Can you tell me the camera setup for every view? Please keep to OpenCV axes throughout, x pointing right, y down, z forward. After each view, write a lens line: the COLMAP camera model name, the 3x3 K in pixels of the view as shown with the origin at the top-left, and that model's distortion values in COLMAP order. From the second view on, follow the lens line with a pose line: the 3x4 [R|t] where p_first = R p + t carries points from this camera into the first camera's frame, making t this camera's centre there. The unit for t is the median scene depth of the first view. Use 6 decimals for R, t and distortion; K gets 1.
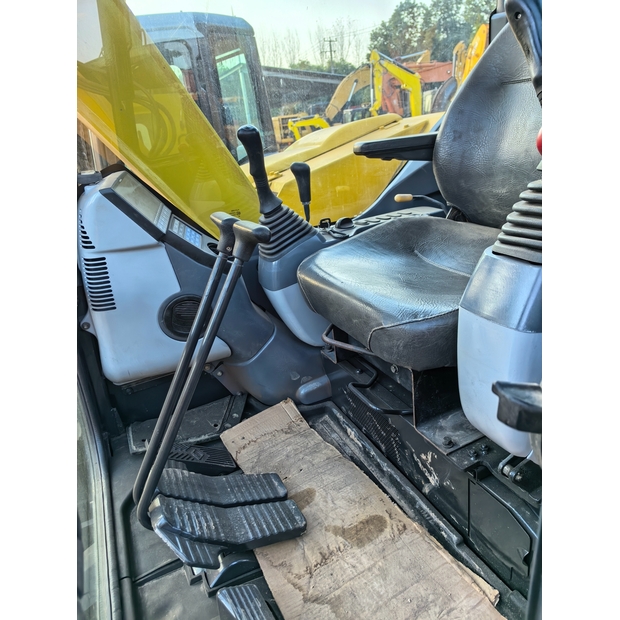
lens RADIAL K [[453.5, 0, 307.4], [0, 453.5, 302.9], [0, 0, 1]] dist [0.073838, -0.094647]
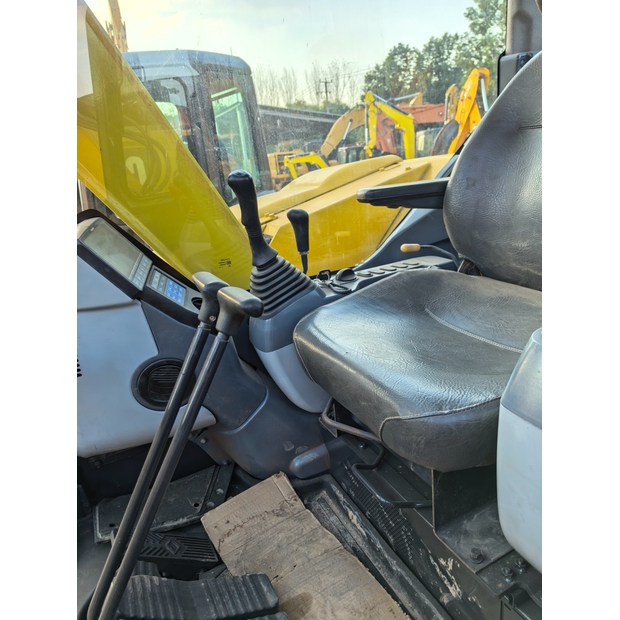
lens RADIAL K [[453.5, 0, 307.4], [0, 453.5, 302.9], [0, 0, 1]] dist [0.073838, -0.094647]
pose [[0.999840, 0.011076, 0.014014, -0.007503], [-0.010082, 0.997554, -0.069167, -0.059610], [-0.014746, 0.069014, 0.997507, 0.110078]]
